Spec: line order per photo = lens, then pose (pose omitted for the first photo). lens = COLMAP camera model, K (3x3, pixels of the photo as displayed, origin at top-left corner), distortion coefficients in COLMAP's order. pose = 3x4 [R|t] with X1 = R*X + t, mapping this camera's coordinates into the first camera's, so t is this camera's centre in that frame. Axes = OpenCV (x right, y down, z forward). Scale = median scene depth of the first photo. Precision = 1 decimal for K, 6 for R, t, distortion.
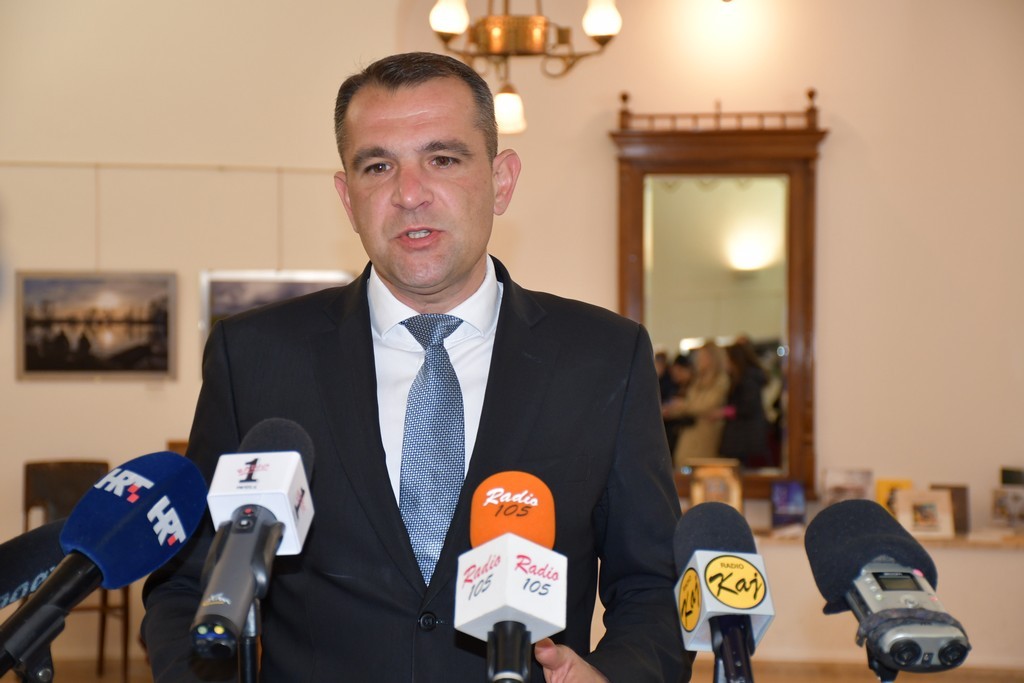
lens RADIAL K [[2910.2, 0, 520.6], [0, 2910.2, 339.5], [0, 0, 1]] dist [0.756822, 0.000000]
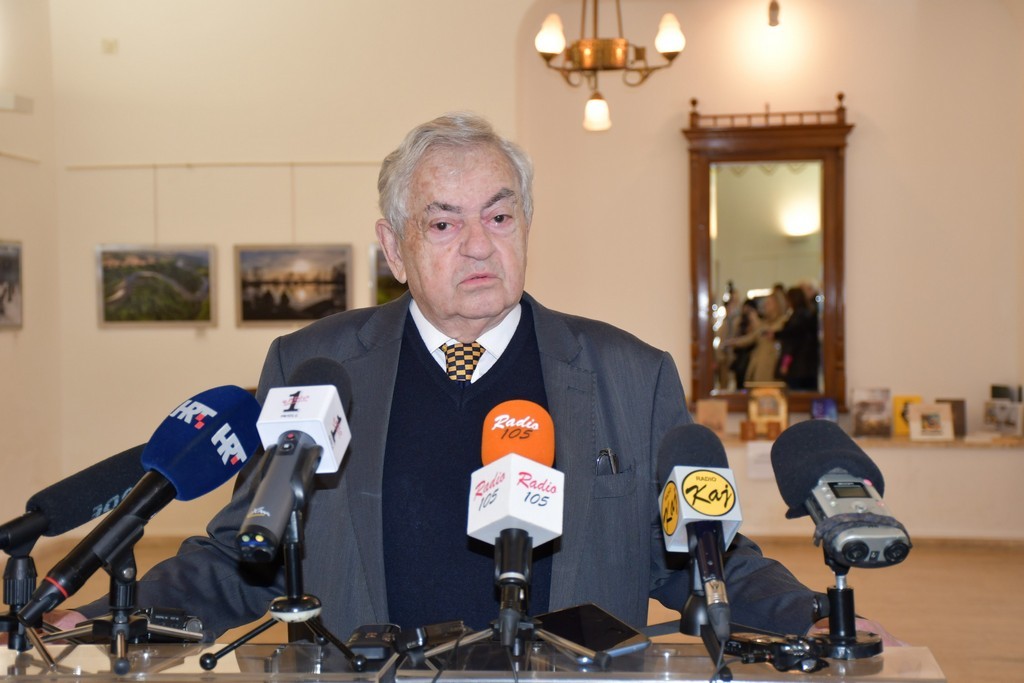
lens RADIAL K [[2151.4, 0, 511.7], [0, 2151.4, 339.3], [0, 0, 1]] dist [0.361118, 0.000000]
pose [[0.997921, -0.013254, -0.063069, 0.049159], [0.014572, 0.999684, 0.020482, 0.003298], [0.062777, -0.021358, 0.997799, 0.142149]]
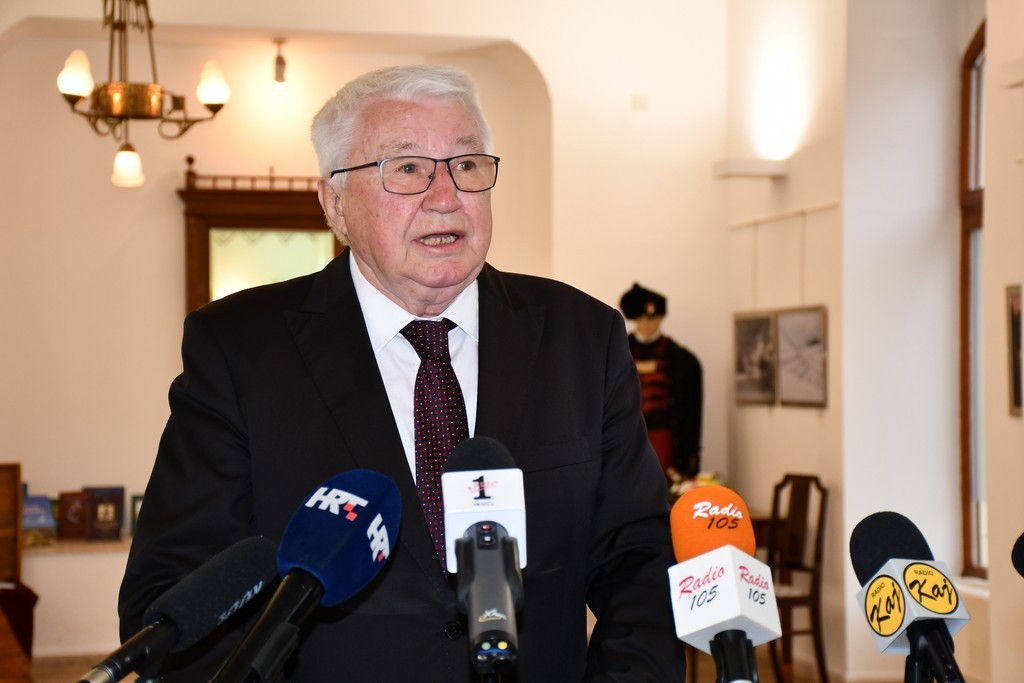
lens RADIAL K [[2367.0, 0, 508.7], [0, 2367.0, 347.2], [0, 0, 1]] dist [0.614548, 0.000000]
pose [[0.967257, -0.002762, 0.253784, -0.288587], [0.005457, 0.999936, -0.009913, 0.003683], [-0.253741, 0.010973, 0.967210, 0.189982]]
